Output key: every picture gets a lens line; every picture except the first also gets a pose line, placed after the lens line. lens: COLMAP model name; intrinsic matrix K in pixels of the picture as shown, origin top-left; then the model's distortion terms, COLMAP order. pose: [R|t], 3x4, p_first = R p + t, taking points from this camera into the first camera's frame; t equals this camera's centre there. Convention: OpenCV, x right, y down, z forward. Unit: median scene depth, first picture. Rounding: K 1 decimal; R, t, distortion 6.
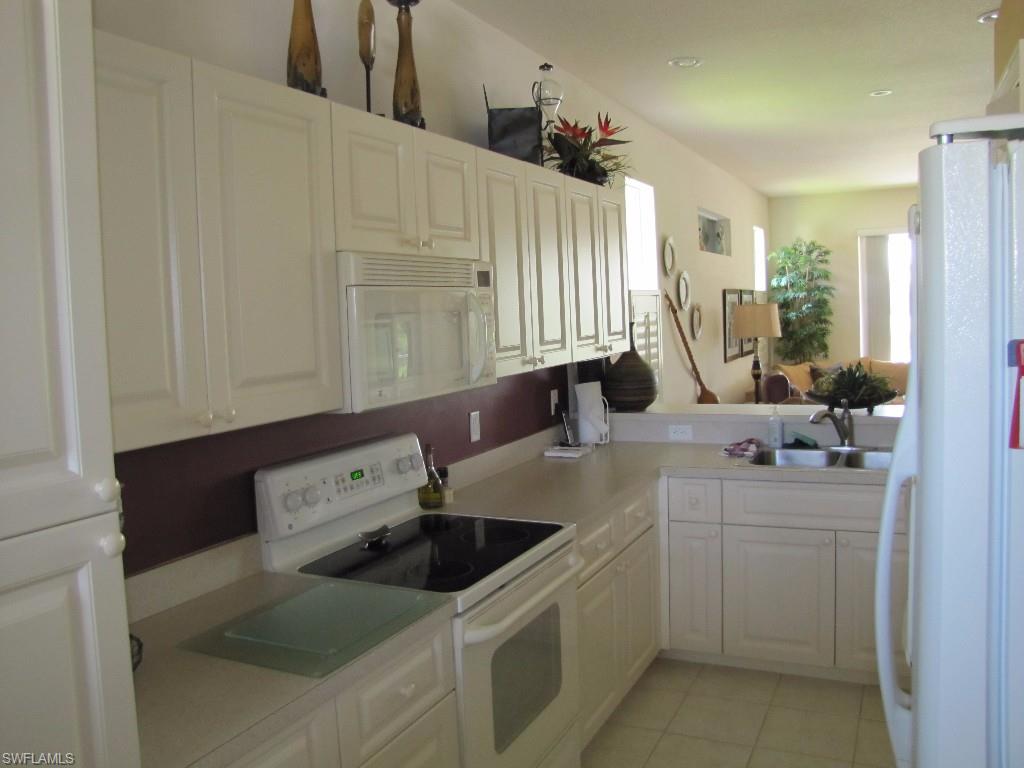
lens RADIAL K [[841.8, 0, 512.0], [0, 841.8, 384.0], [0, 0, 1]] dist [-0.008110, -0.000680]
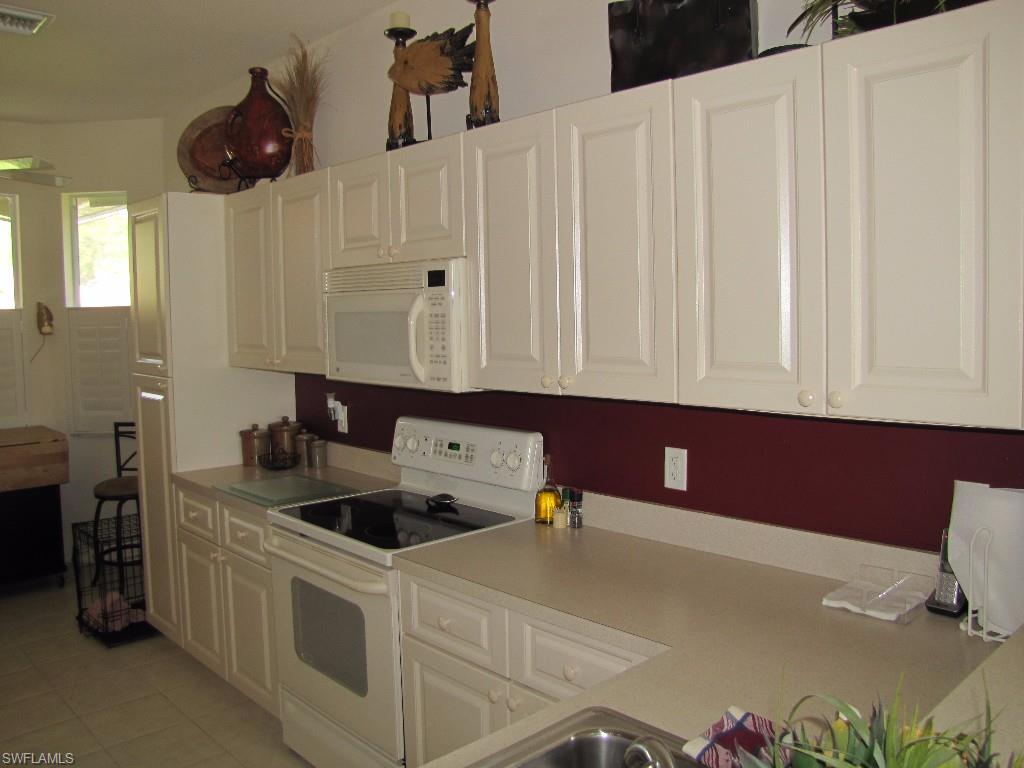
lens RADIAL K [[841.8, 0, 512.0], [0, 841.8, 384.0], [0, 0, 1]] dist [-0.008110, -0.000680]
pose [[-0.333622, 0.113044, -0.935905, 0.880341], [-0.064648, 0.987704, 0.142345, -0.151704], [0.940488, 0.107994, -0.322211, 1.436877]]
